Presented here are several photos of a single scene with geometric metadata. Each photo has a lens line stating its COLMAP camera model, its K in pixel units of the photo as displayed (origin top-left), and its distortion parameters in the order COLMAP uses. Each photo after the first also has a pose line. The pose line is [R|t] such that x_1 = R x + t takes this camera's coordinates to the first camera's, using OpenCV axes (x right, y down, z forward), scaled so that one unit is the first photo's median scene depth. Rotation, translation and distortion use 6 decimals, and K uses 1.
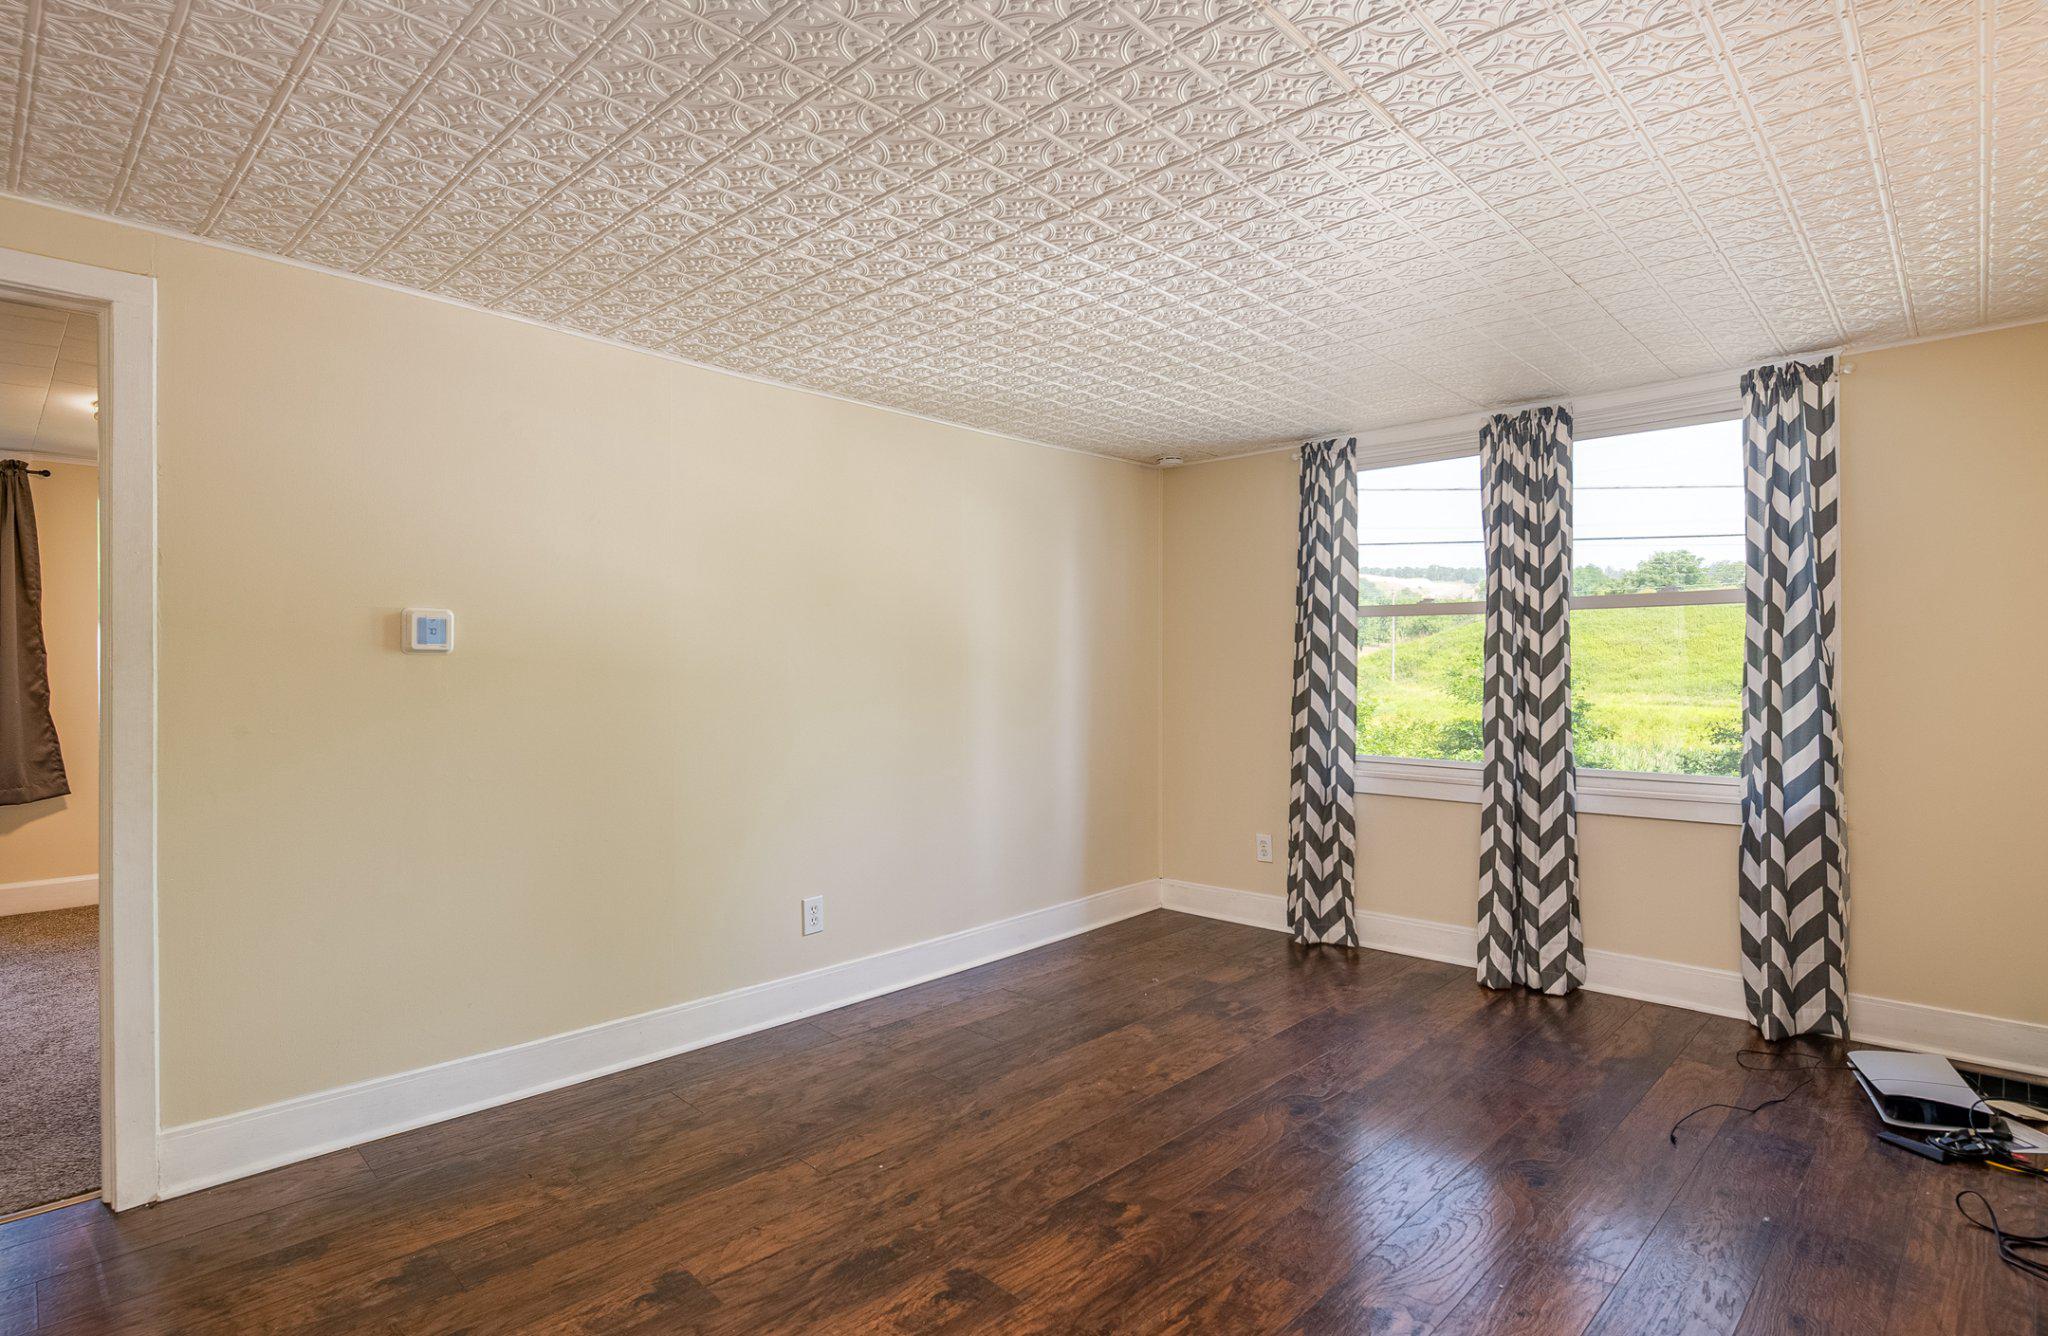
lens RADIAL K [[1003.7, 0, 1024.0], [0, 1003.7, 668.0], [0, 0, 1]] dist [-0.001886, -0.000713]
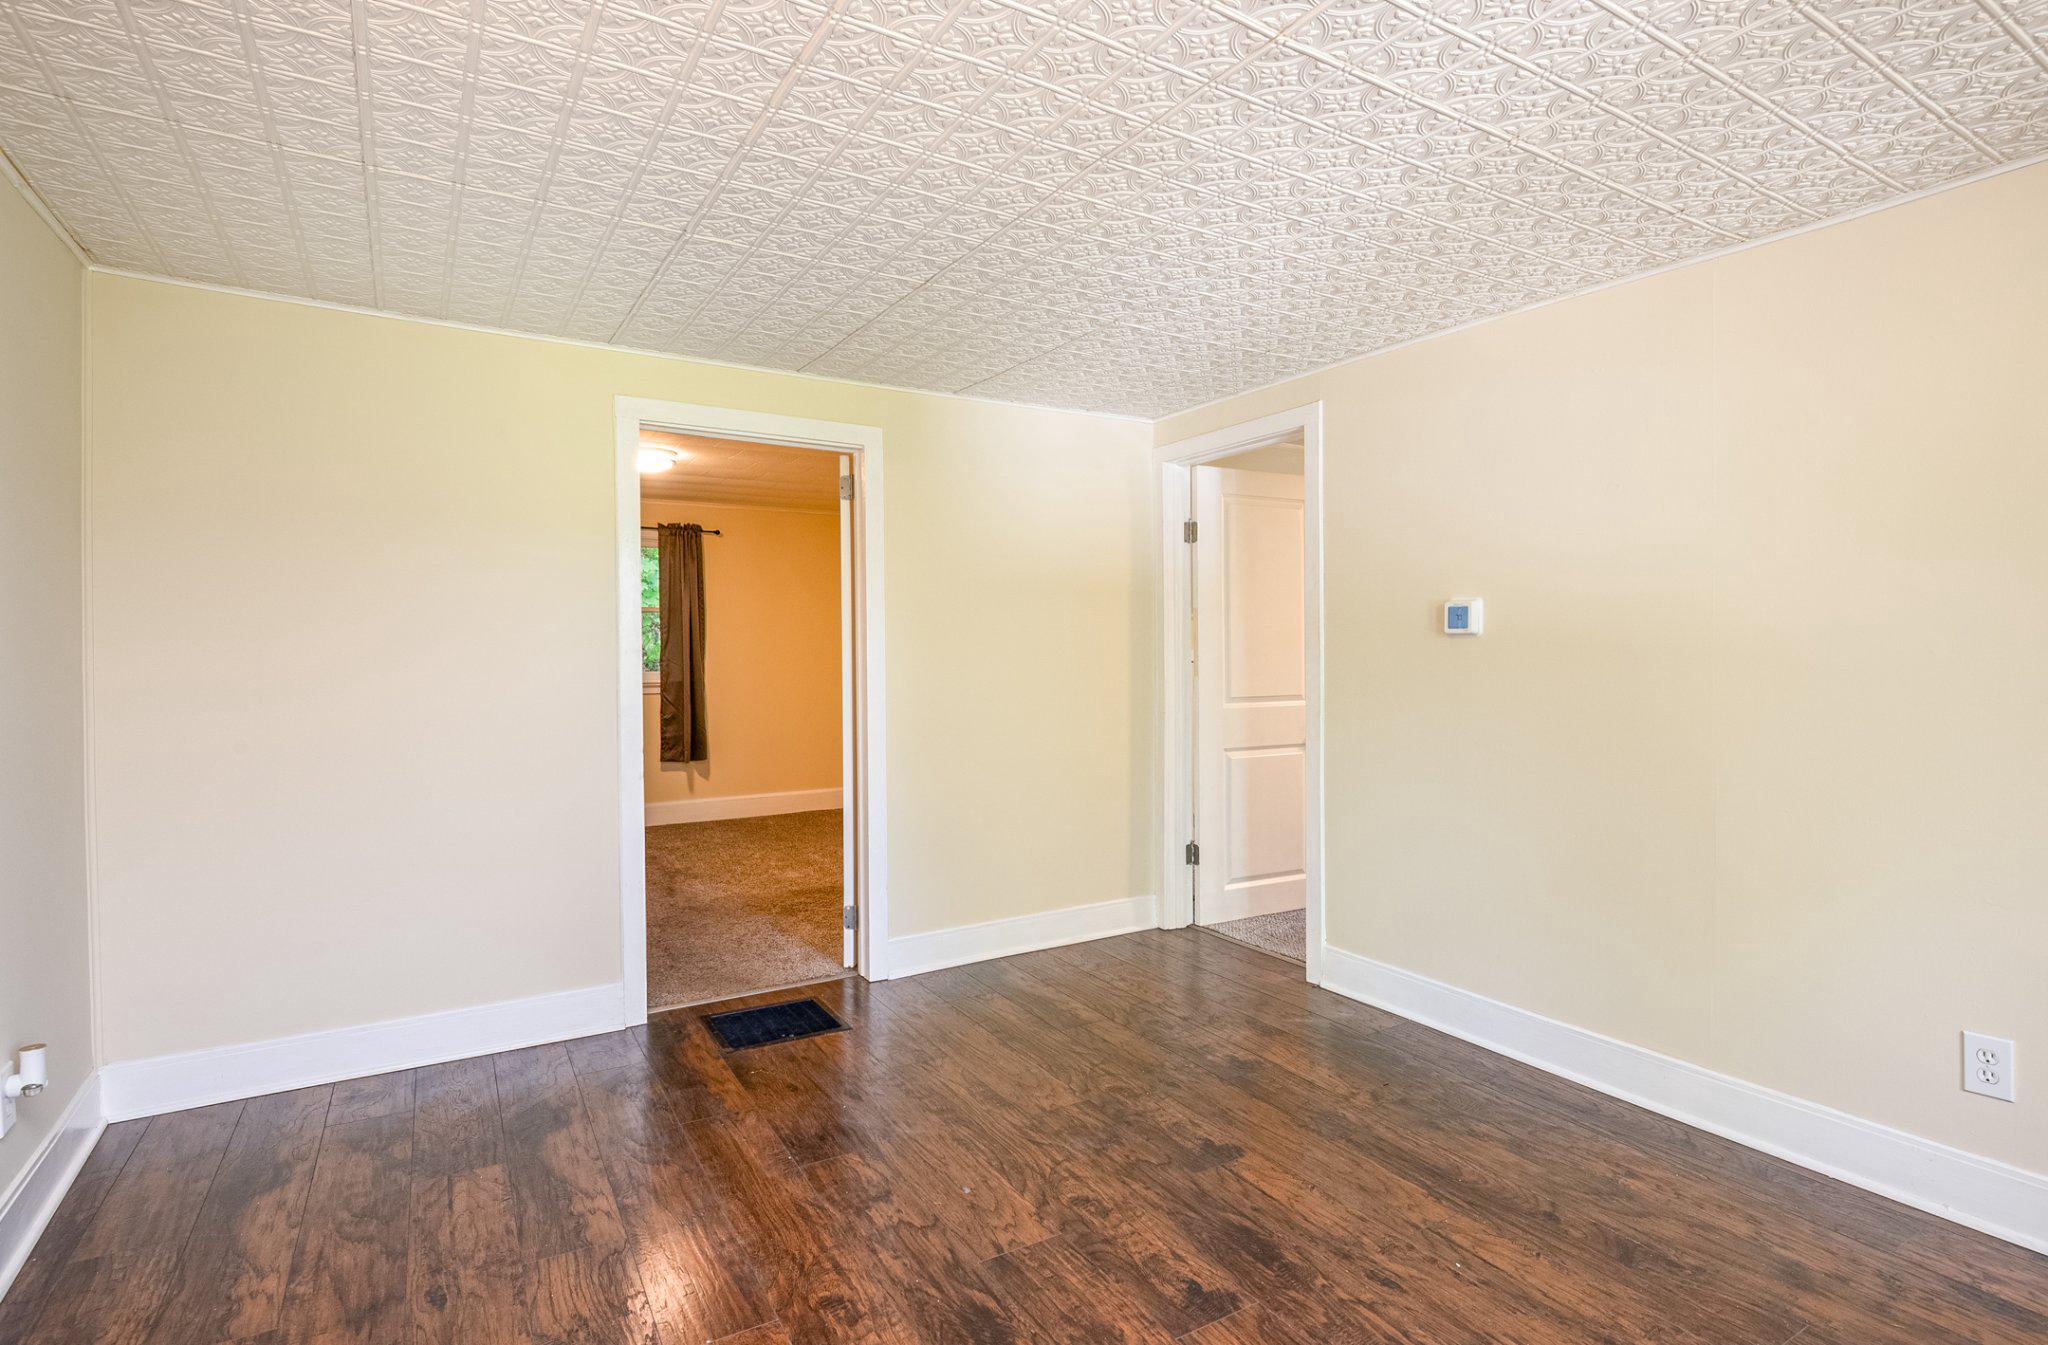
lens RADIAL K [[1018.9, 0, 1024.0], [0, 1018.9, 672.5], [0, 0, 1]] dist [-0.003068, -0.001315]
pose [[-0.255781, 0.020518, -0.966517, 0.731625], [0.002944, 0.999787, 0.020445, 0.001815], [0.966730, 0.002384, -0.255786, 0.872706]]
